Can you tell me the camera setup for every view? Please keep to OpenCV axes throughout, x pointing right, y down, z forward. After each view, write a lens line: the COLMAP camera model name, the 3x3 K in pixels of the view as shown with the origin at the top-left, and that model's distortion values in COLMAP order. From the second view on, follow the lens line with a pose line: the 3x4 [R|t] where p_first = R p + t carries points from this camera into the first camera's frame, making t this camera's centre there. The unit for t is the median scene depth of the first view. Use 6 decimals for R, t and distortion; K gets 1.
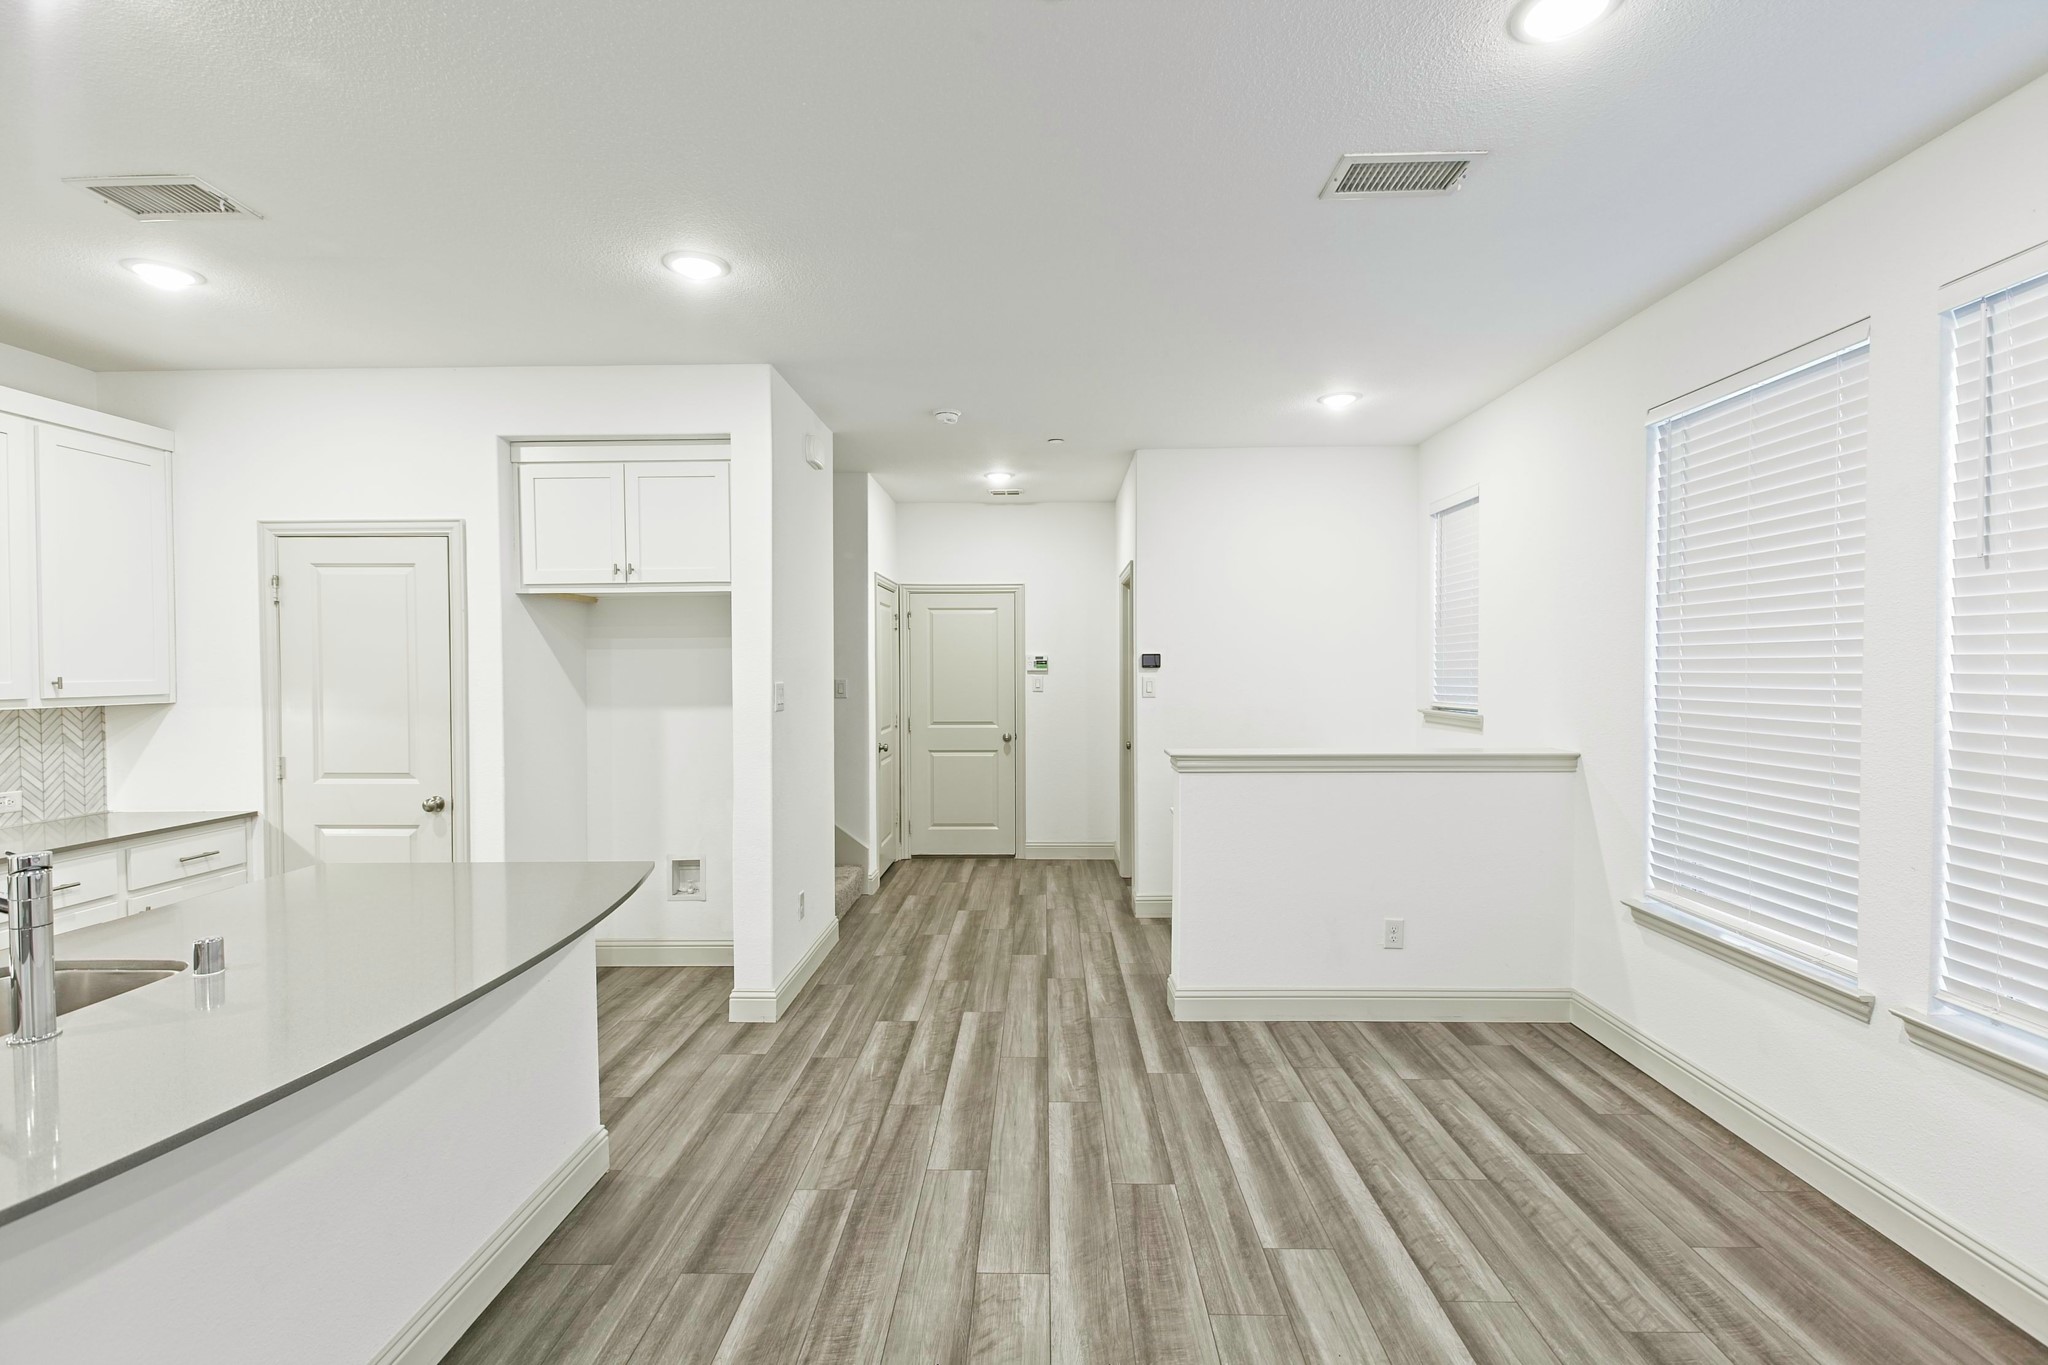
lens RADIAL K [[902.1, 0, 1025.7], [0, 902.1, 686.0], [0, 0, 1]] dist [0.024353, -0.012102]
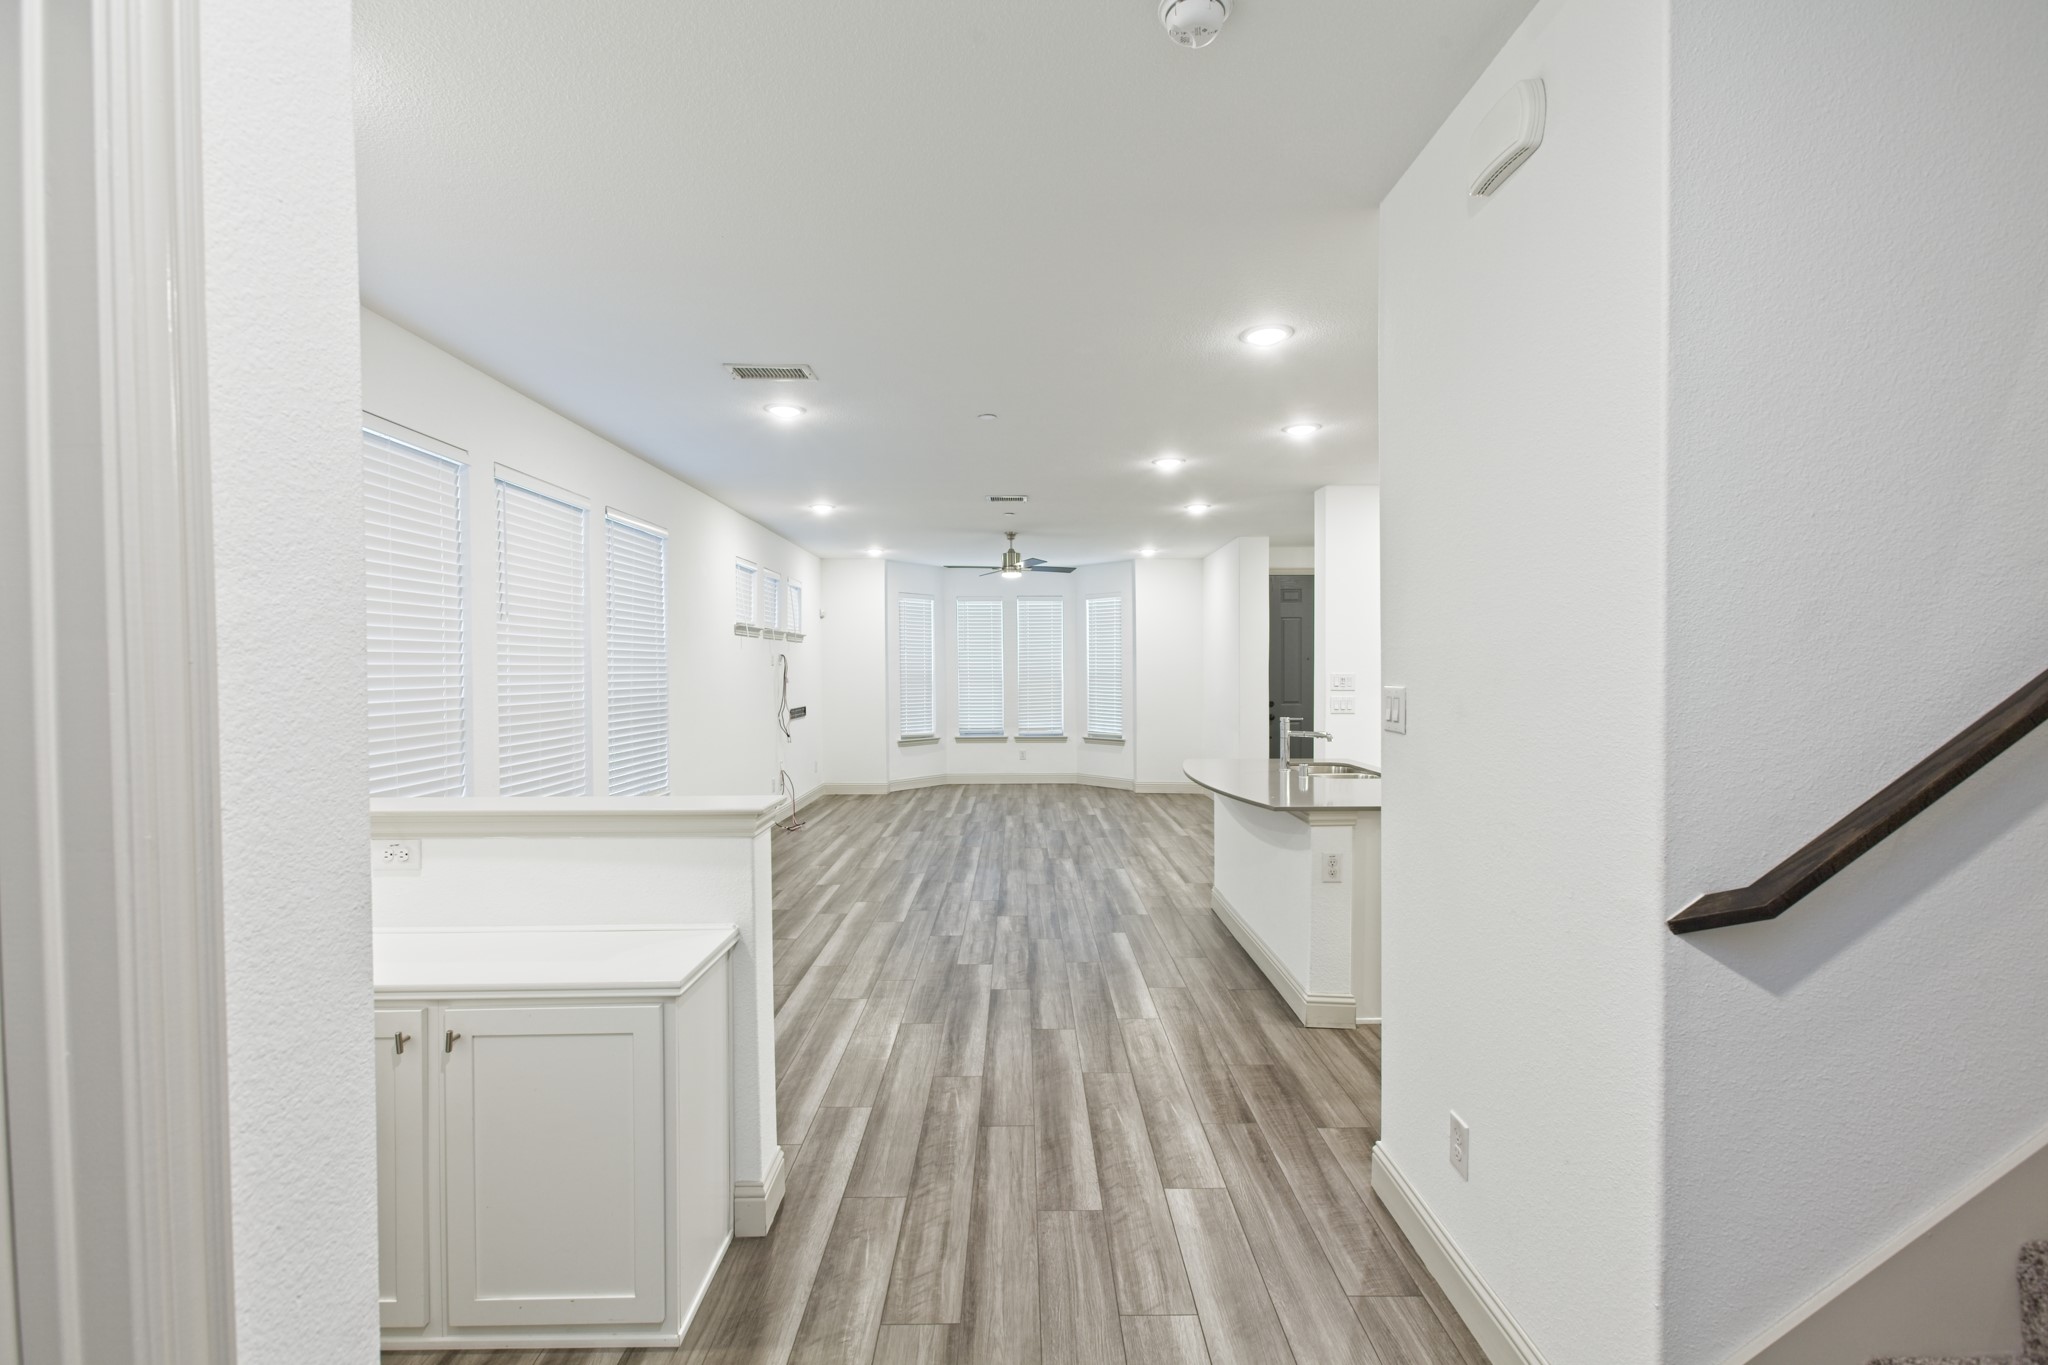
lens RADIAL K [[902.1, 0, 1025.7], [0, 902.1, 686.0], [0, 0, 1]] dist [0.024353, -0.012102]
pose [[-0.999580, 0.010761, -0.026898, -0.001597], [0.009622, 0.999066, 0.042134, -0.034425], [0.027326, 0.041857, -0.998750, 1.686259]]
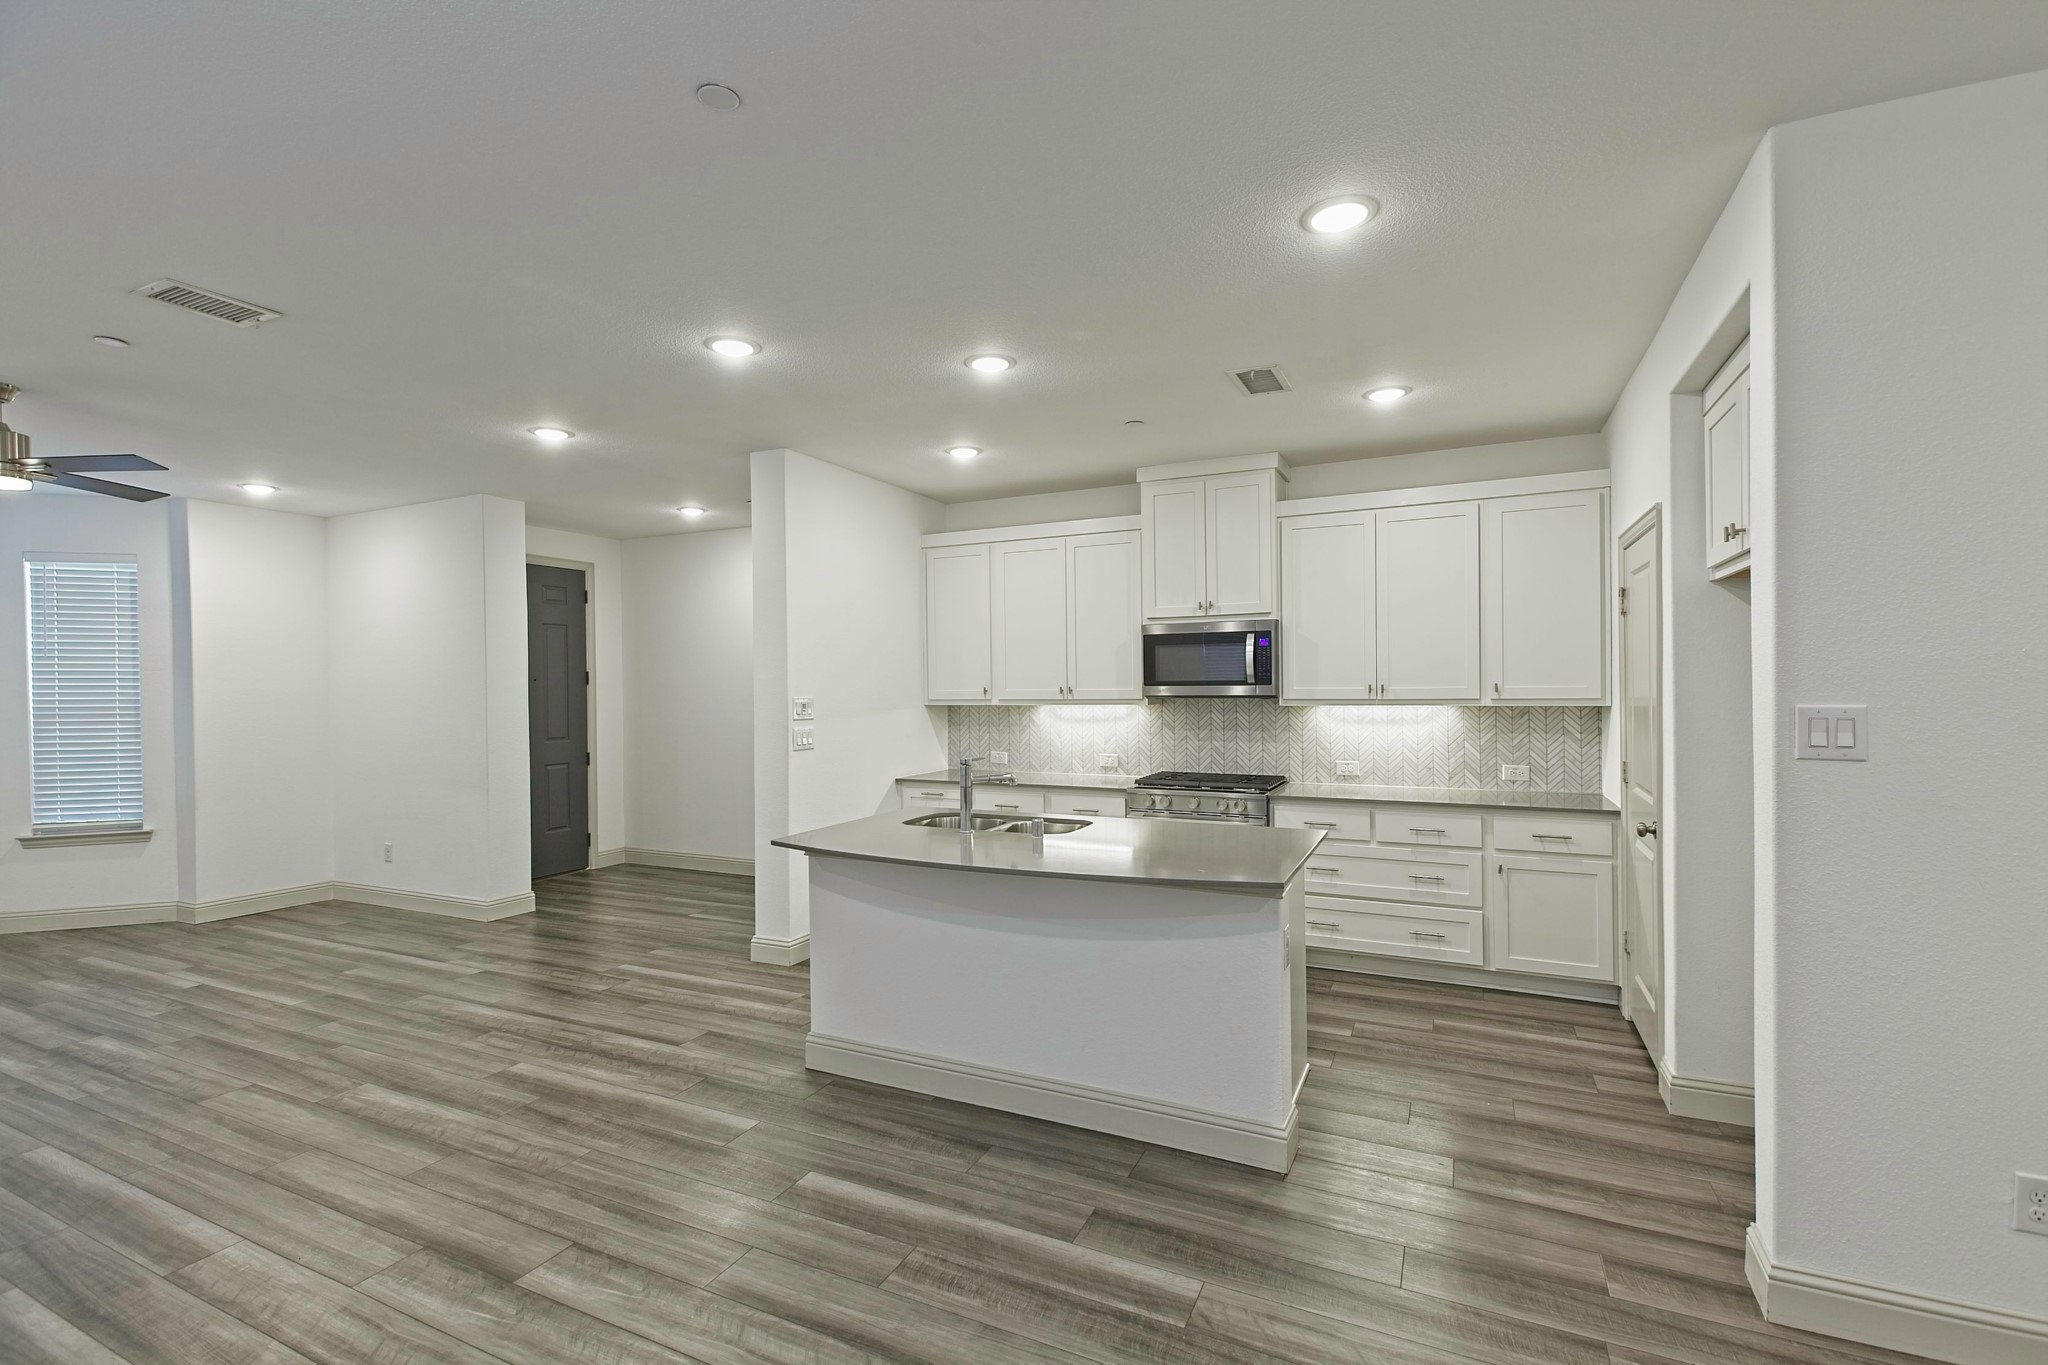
lens RADIAL K [[902.1, 0, 1025.7], [0, 902.1, 686.0], [0, 0, 1]] dist [0.024353, -0.012102]
pose [[-0.412475, 0.012744, -0.910880, 0.418219], [-0.006431, 0.999836, 0.016900, -0.021729], [0.910946, 0.012829, -0.412325, 0.826806]]
